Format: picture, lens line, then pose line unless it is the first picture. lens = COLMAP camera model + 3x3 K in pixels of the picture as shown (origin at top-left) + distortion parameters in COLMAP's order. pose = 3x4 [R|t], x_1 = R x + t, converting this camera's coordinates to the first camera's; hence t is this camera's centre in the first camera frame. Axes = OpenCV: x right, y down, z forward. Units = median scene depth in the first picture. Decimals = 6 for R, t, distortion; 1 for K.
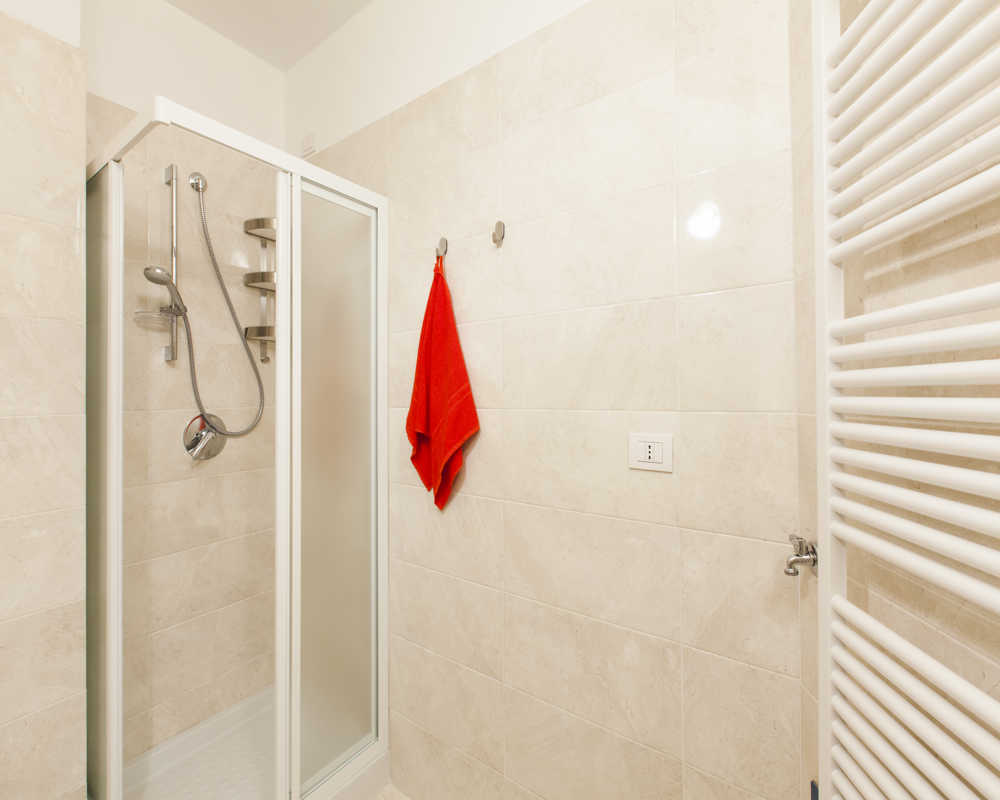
lens RADIAL K [[442.8, 0, 492.5], [0, 442.8, 394.6], [0, 0, 1]] dist [0.000118, 0.000087]
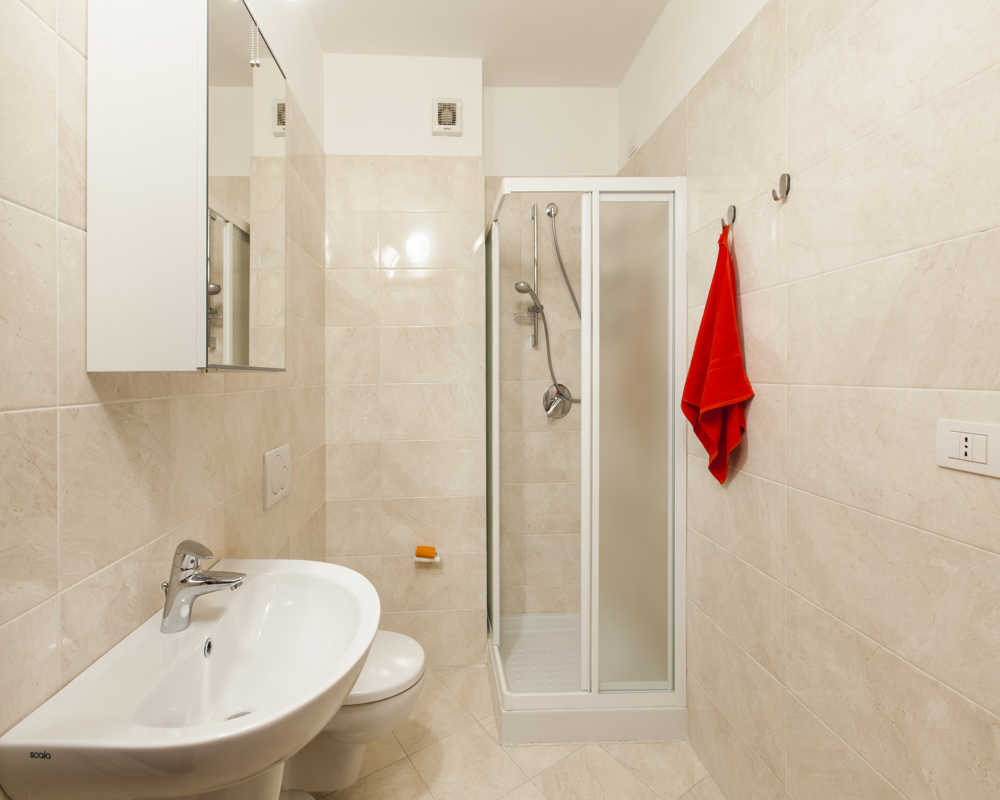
lens RADIAL K [[482.8, 0, 442.0], [0, 482.8, 372.8], [0, 0, 1]] dist [0.000571, -0.000376]
pose [[0.567316, 0.000781, -0.823500, 0.382508], [0.008518, 0.999940, 0.006817, -0.002514], [0.823456, -0.010882, 0.567276, -0.111985]]
